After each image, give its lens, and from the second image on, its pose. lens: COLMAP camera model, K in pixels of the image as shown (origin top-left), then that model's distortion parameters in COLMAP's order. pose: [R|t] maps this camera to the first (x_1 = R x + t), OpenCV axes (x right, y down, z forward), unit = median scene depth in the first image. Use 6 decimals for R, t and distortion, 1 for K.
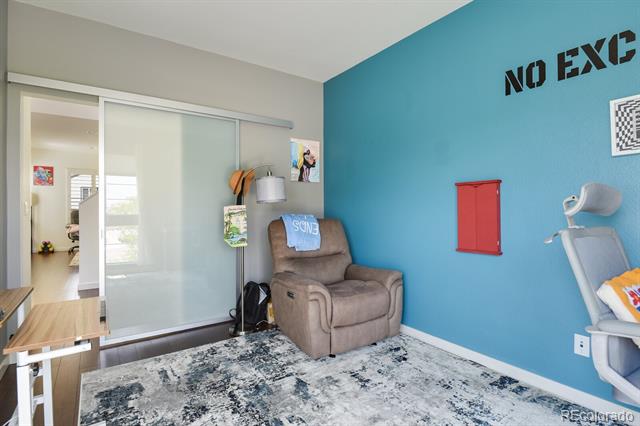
lens RADIAL K [[315.7, 0, 324.1], [0, 315.7, 210.4], [0, 0, 1]] dist [0.001208, -0.014172]
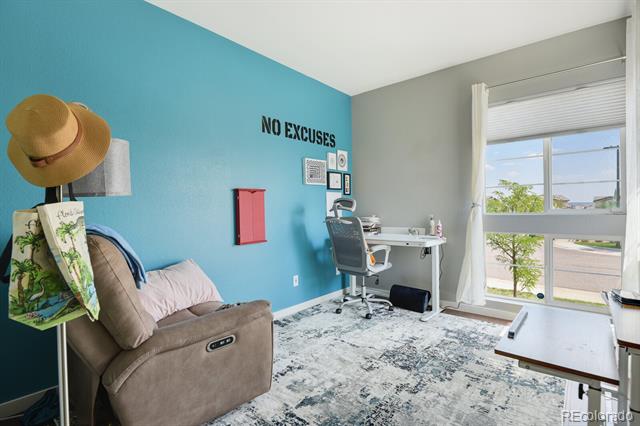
lens RADIAL K [[315.7, 0, 324.1], [0, 315.7, 210.4], [0, 0, 1]] dist [0.001208, -0.014172]
pose [[-0.260456, -0.001099, 0.965485, -0.985087], [0.013702, 0.999894, 0.004835, -0.006109], [-0.965389, 0.014488, -0.260413, 1.209966]]
